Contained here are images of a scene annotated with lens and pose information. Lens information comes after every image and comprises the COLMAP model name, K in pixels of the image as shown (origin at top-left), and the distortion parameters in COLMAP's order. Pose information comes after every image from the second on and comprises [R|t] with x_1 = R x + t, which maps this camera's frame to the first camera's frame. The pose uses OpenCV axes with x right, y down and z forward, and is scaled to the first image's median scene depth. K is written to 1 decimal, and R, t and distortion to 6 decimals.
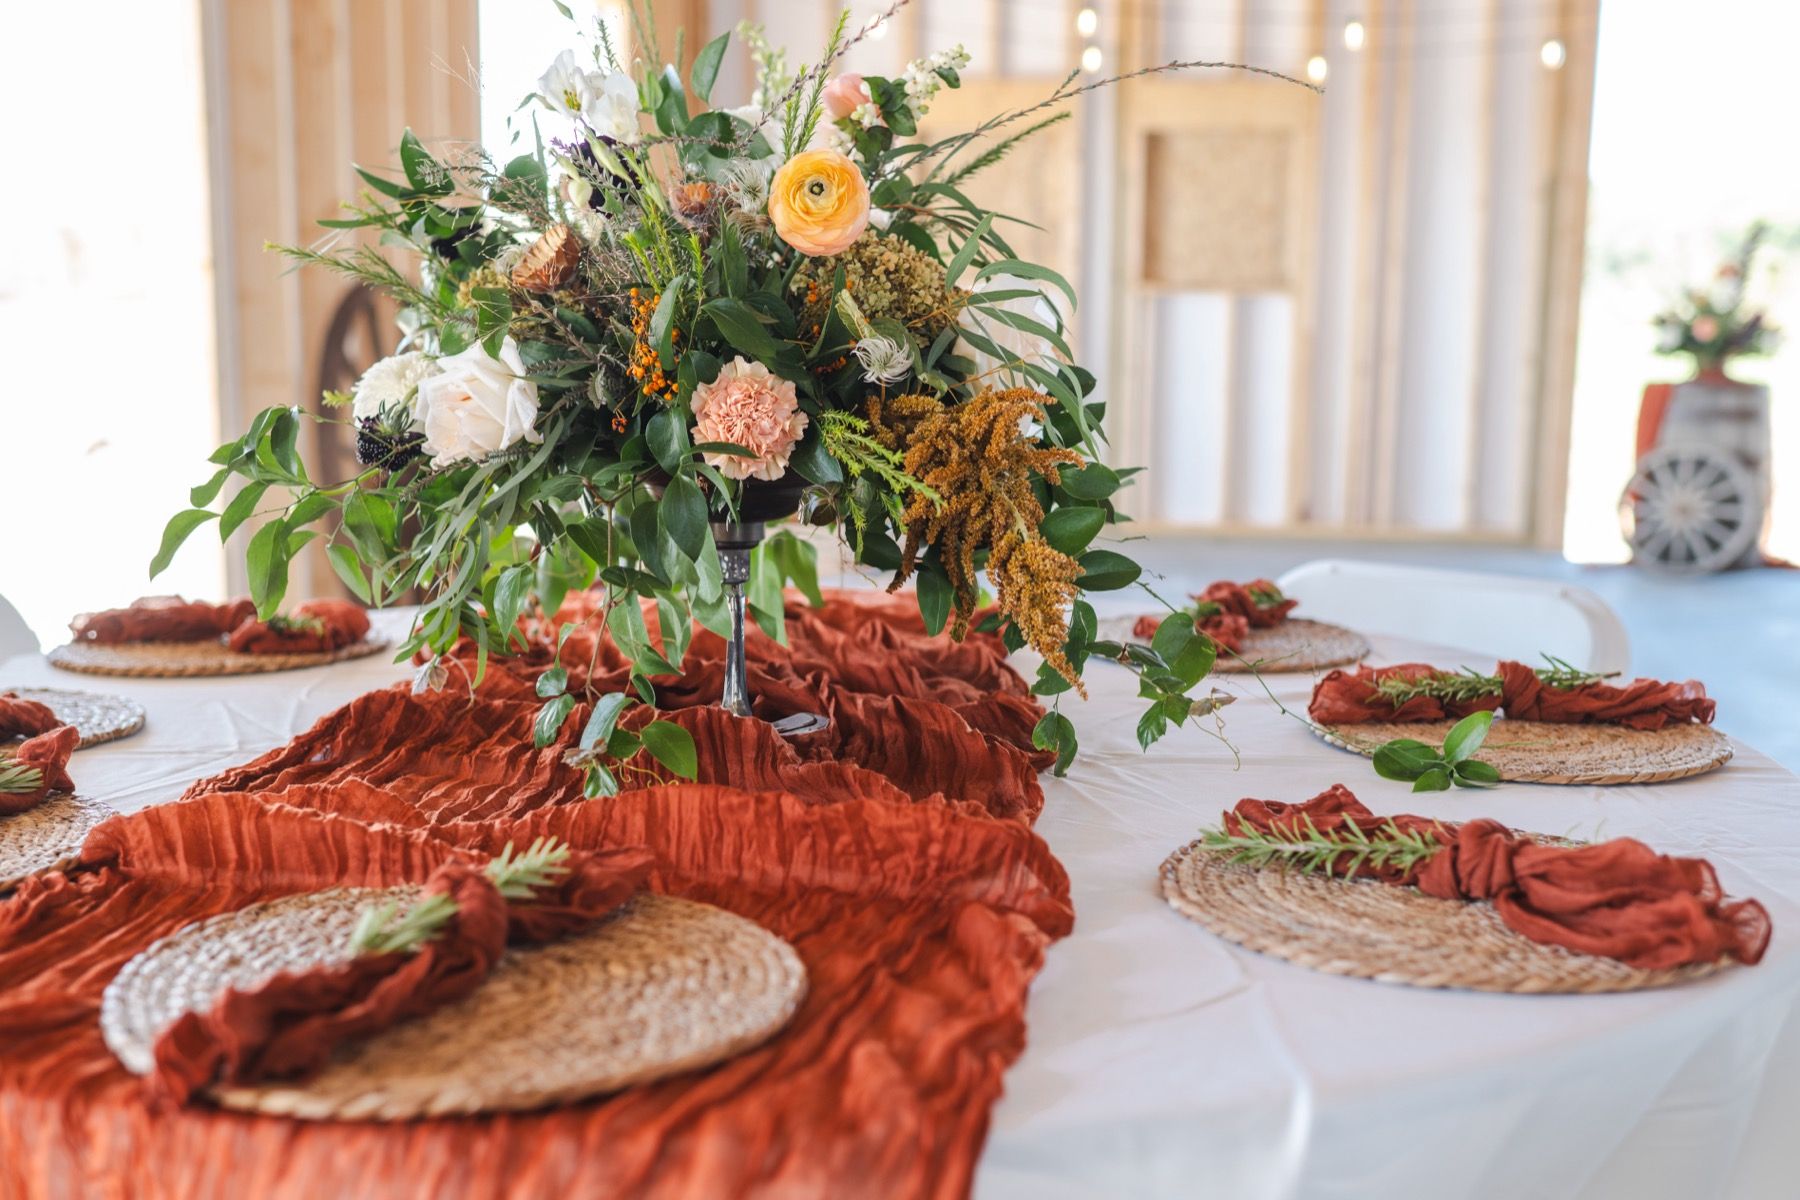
lens RADIAL K [[1648.5, 0, 902.1], [0, 1648.5, 598.0], [0, 0, 1]] dist [0.002873, 0.000000]
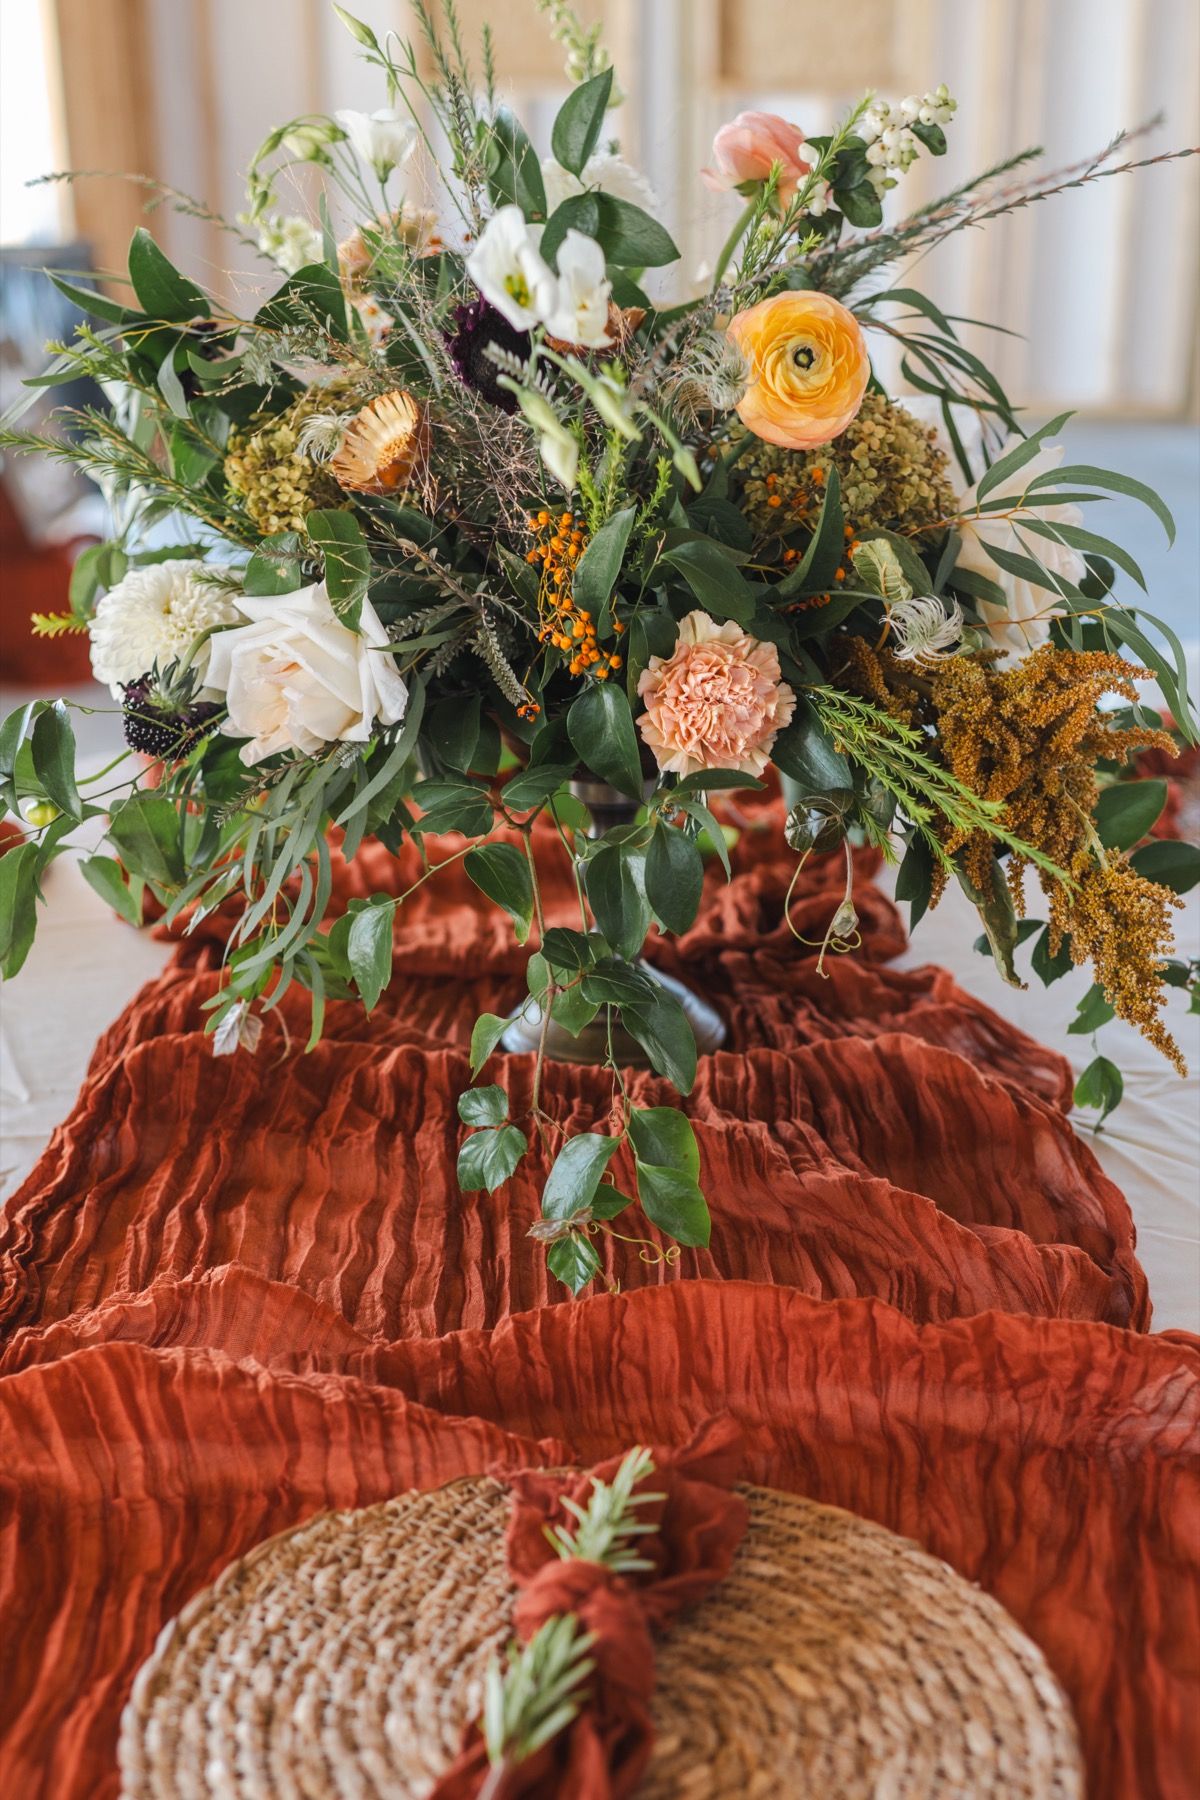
lens RADIAL K [[1998.2, 0, 598.6], [0, 1998.2, 901.5], [0, 0, 1]] dist [0.004017, 0.000000]
pose [[0.995251, -0.041340, 0.088128, -0.221915], [0.022480, 0.978477, 0.205128, -0.201093], [-0.094711, -0.202172, 0.974759, 0.151052]]
